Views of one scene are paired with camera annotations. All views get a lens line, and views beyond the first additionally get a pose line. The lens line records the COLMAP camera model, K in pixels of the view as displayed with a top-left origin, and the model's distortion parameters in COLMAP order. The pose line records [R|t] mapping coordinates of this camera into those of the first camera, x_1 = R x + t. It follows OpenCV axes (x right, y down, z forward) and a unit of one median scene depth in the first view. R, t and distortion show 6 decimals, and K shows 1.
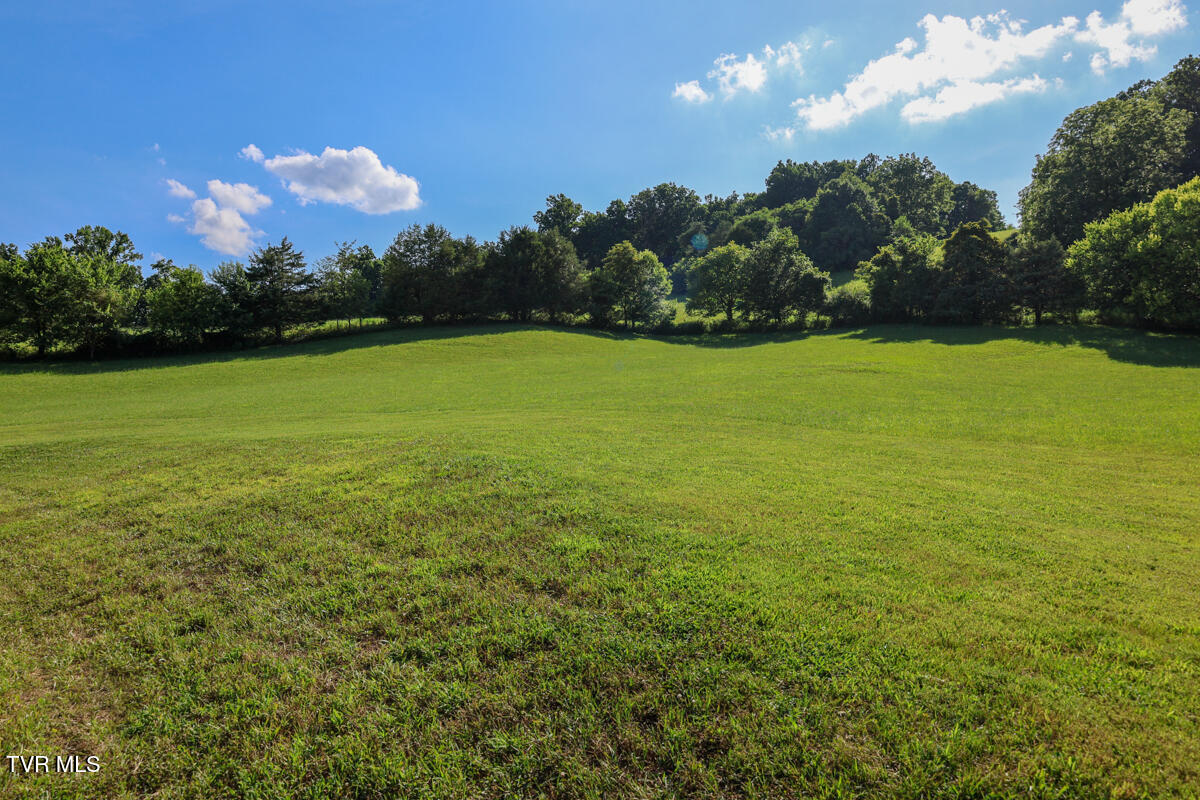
lens RADIAL K [[839.8, 0, 595.7], [0, 839.8, 401.5], [0, 0, 1]] dist [-0.002056, 0.000577]
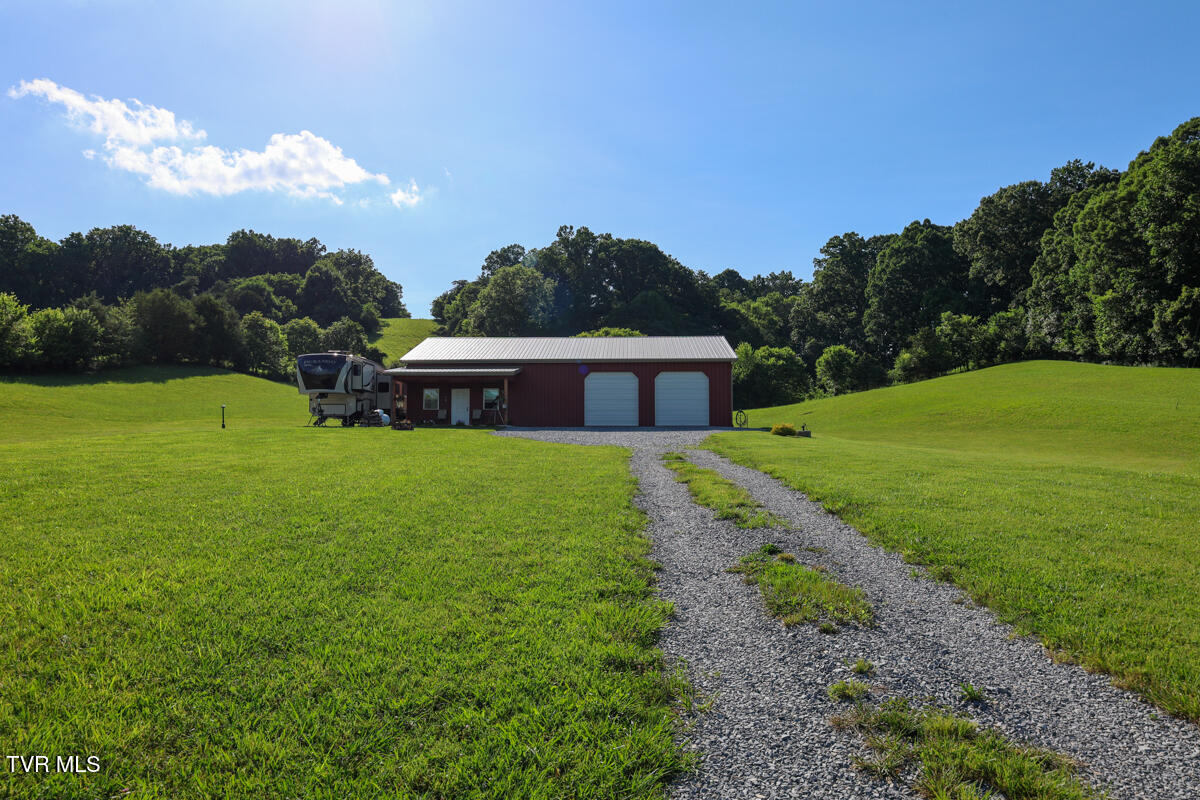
lens RADIAL K [[839.8, 0, 599.5], [0, 839.8, 398.9], [0, 0, 1]] dist [-0.002056, 0.000577]
pose [[0.707215, 0.071747, 0.703348, -0.527225], [-0.030459, 0.997006, -0.071076, 0.033528], [-0.706342, 0.028842, 0.707283, -0.367833]]
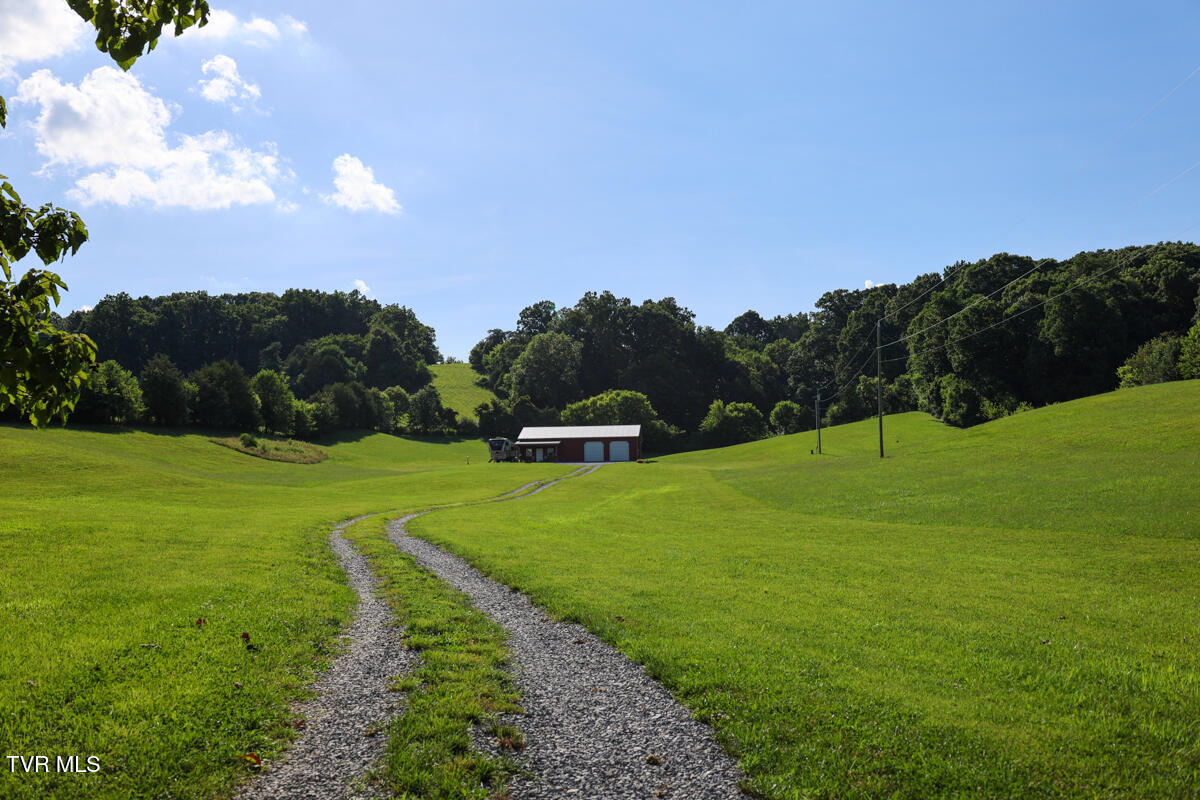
lens RADIAL K [[1247.5, 0, 598.7], [0, 1247.5, 400.0], [0, 0, 1]] dist [-0.008025, 0.000000]
pose [[0.743532, 0.072273, 0.664783, -1.555999], [-0.016462, 0.995819, -0.089850, 0.099262], [-0.668498, 0.055862, 0.741613, -1.576264]]
